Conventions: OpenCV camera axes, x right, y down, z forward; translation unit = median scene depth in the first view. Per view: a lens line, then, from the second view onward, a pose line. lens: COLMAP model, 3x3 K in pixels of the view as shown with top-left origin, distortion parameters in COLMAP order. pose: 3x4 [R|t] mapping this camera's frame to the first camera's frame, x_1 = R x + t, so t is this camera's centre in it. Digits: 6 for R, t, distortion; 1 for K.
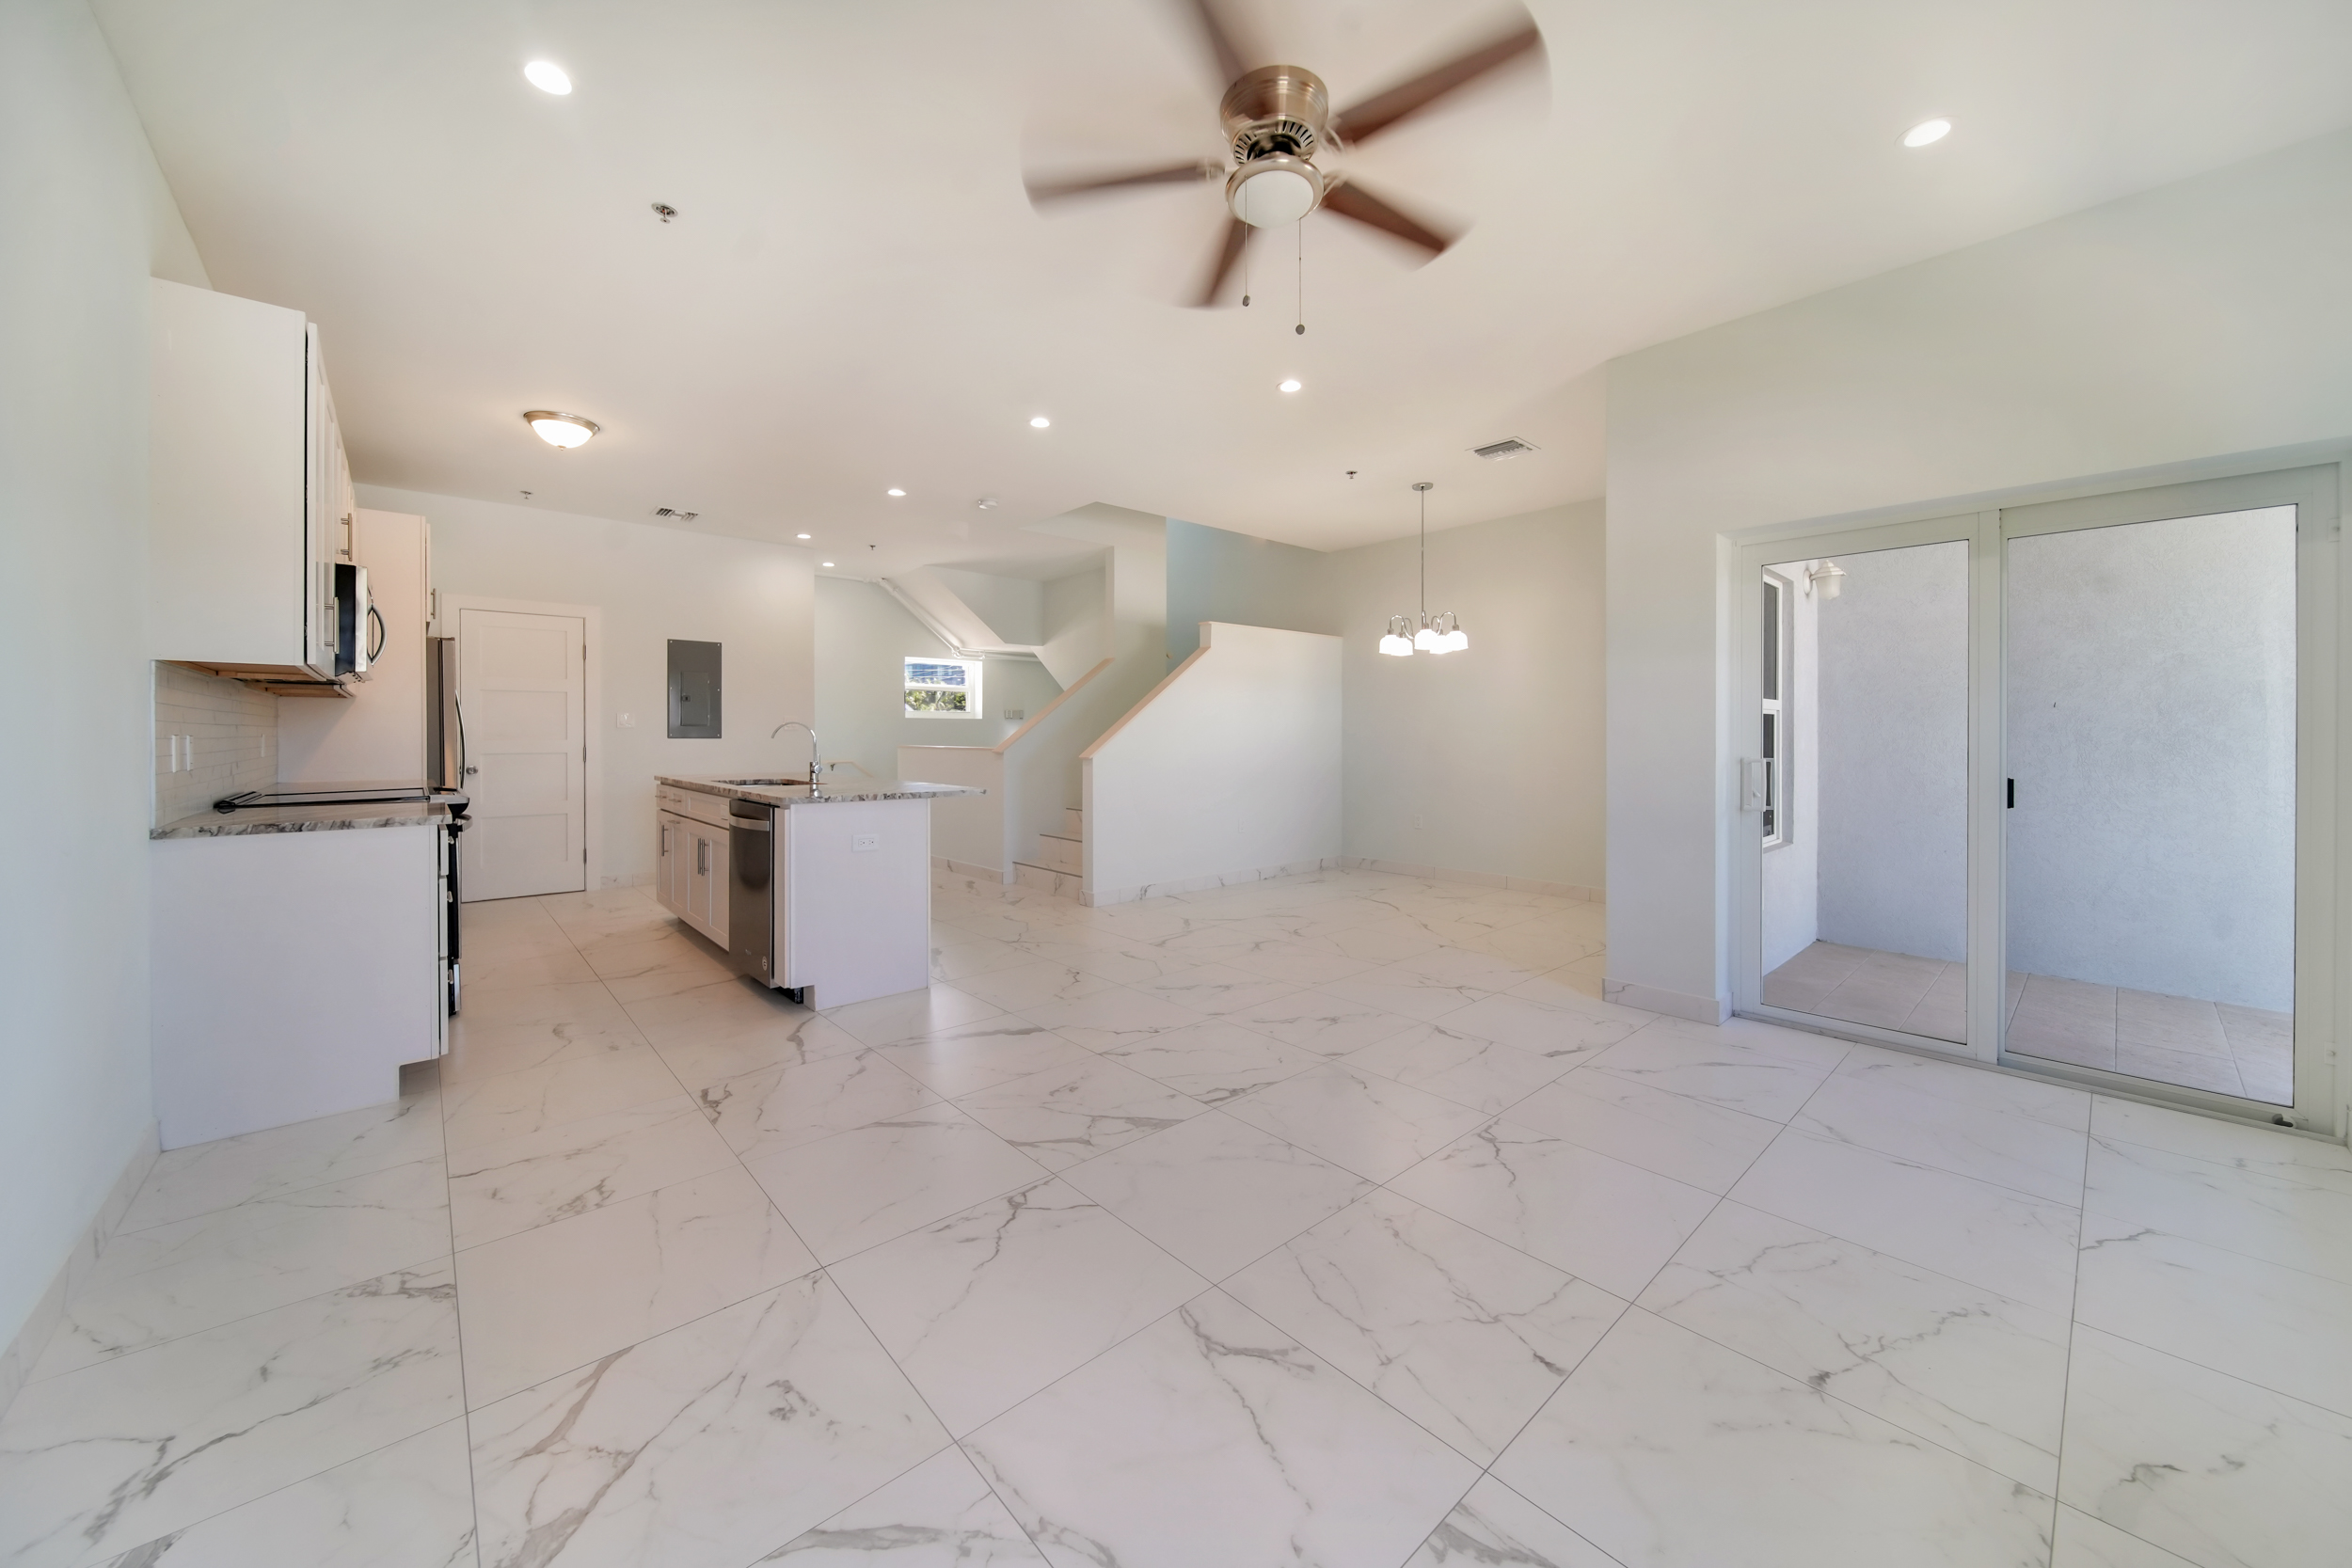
lens RADIAL K [[855.0, 0, 1168.1], [0, 855.0, 725.5], [0, 0, 1]] dist [0.000101, 0.000044]
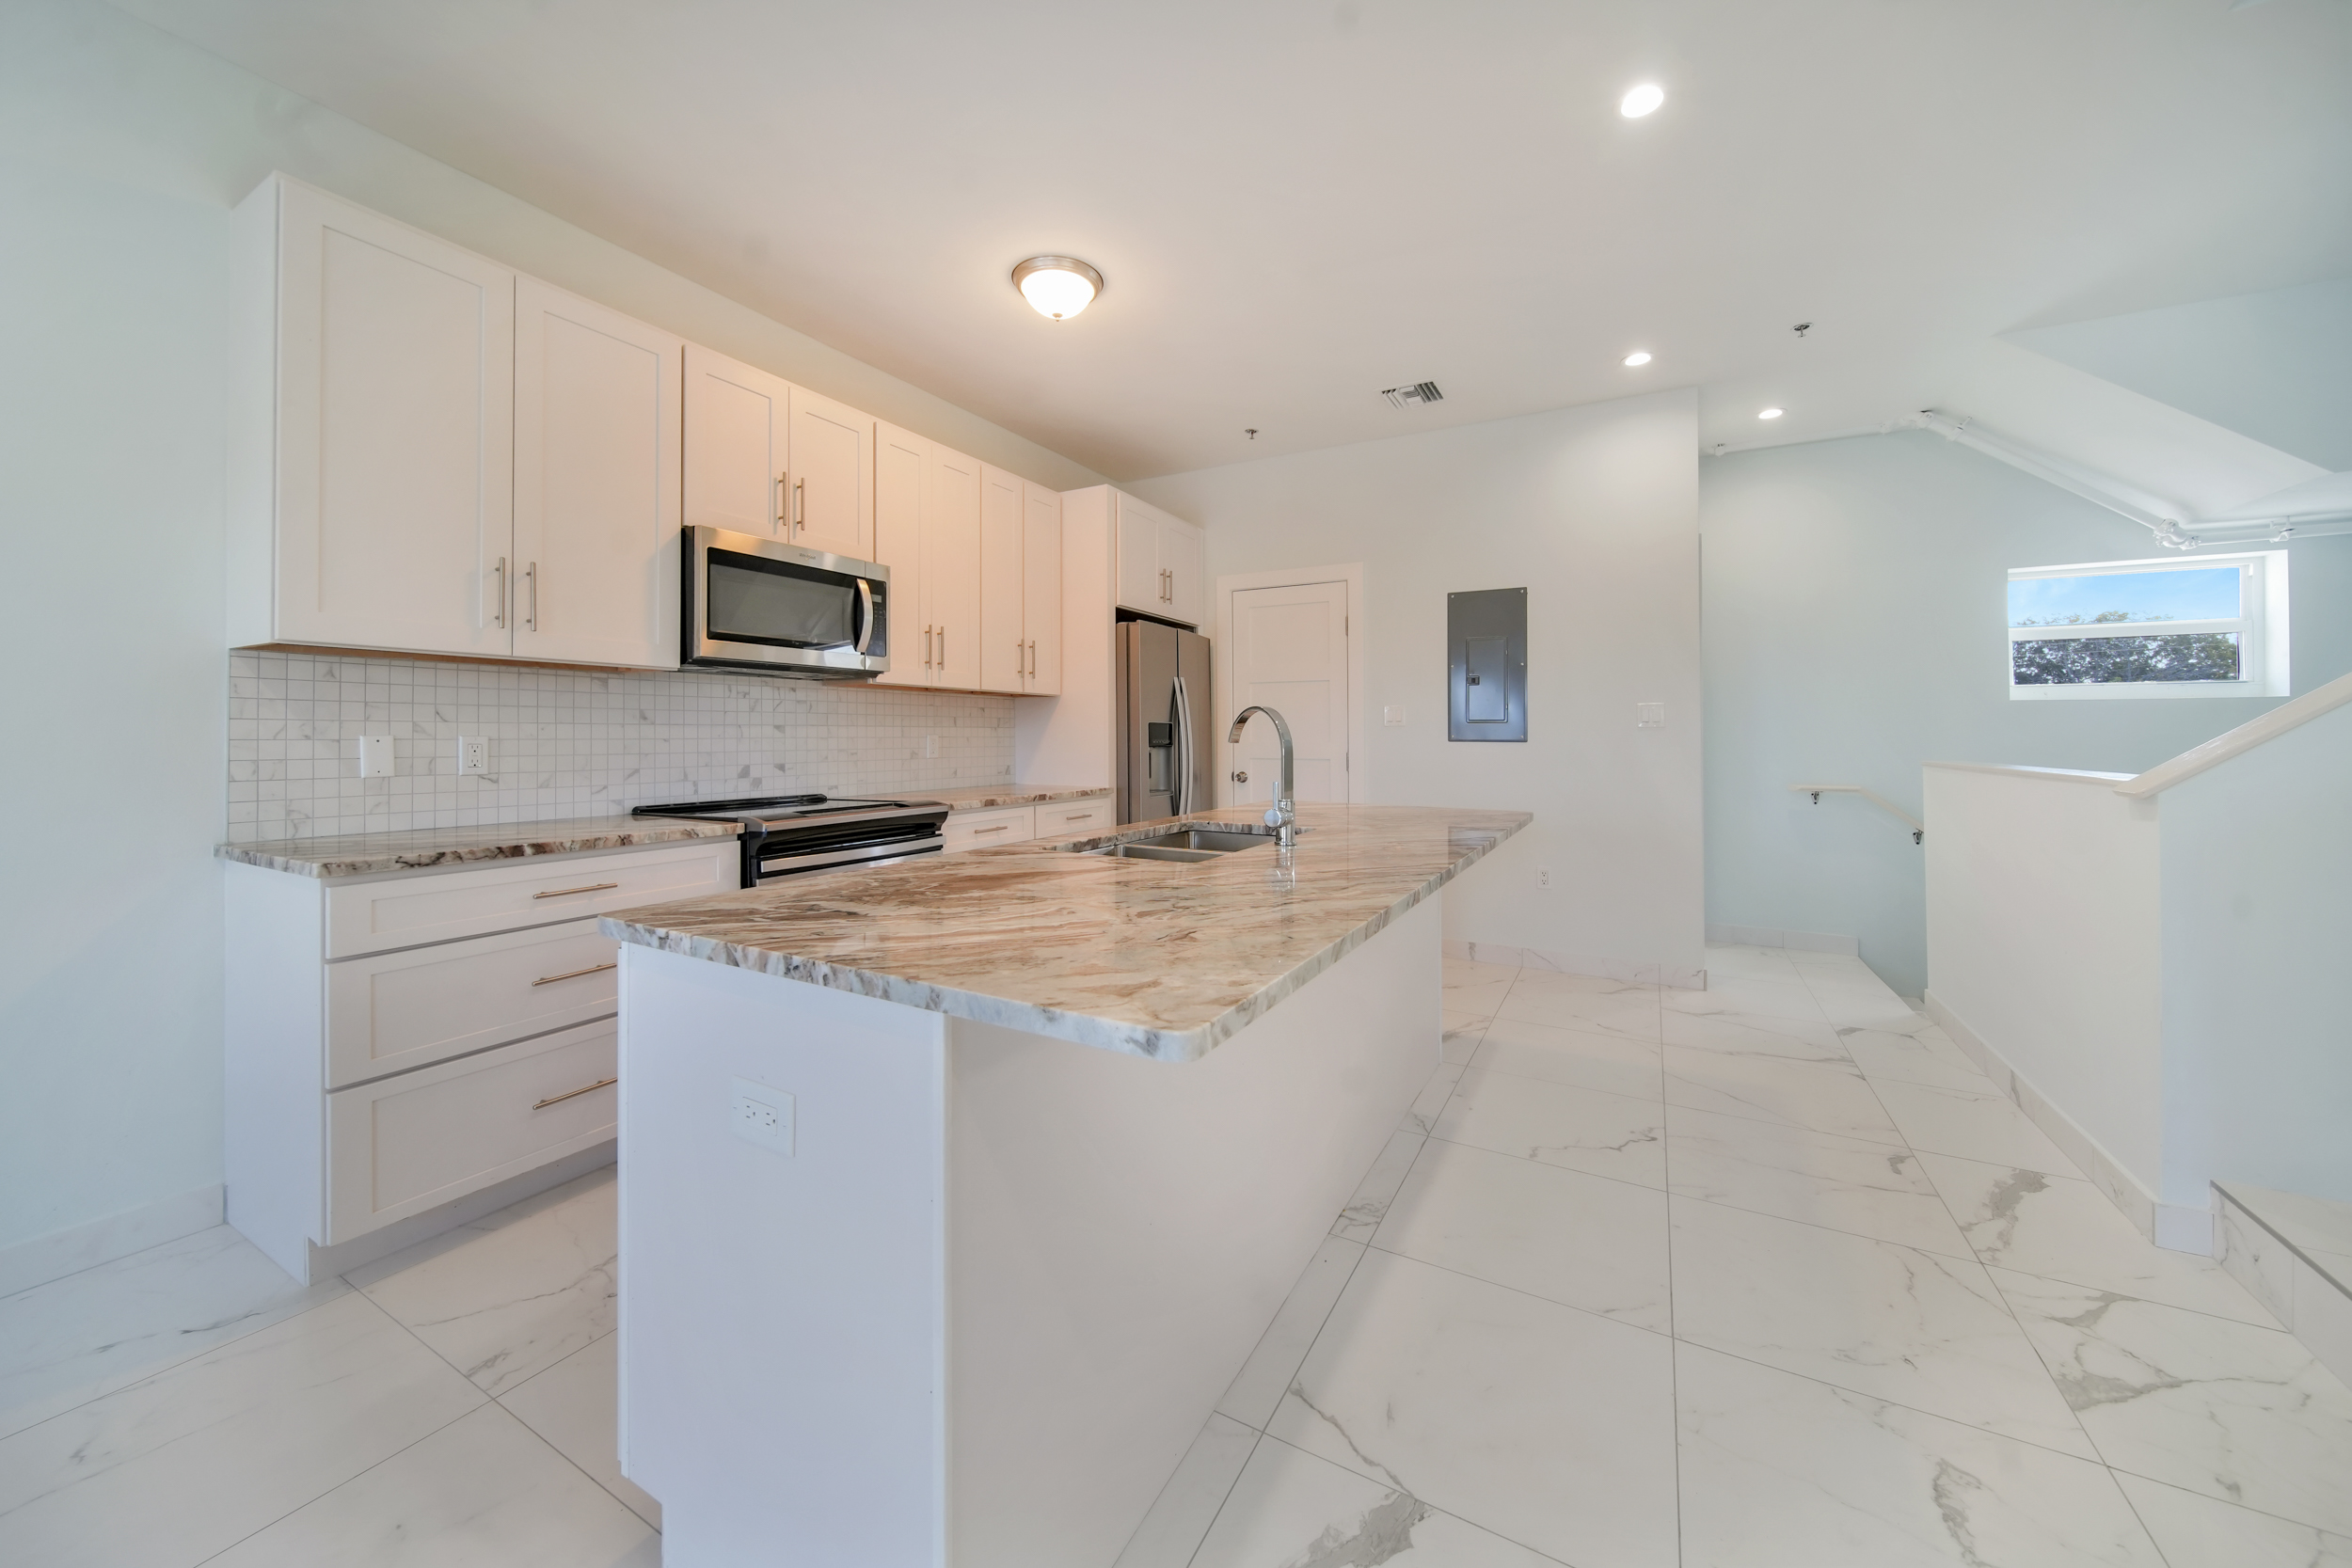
lens RADIAL K [[855.0, 0, 1168.1], [0, 855.0, 725.5], [0, 0, 1]] dist [0.000101, 0.000044]
pose [[0.317532, -0.002682, -0.948244, -0.013734], [0.007143, 0.999974, -0.000436, 0.002249], [0.948221, -0.006634, 0.317543, 0.503130]]
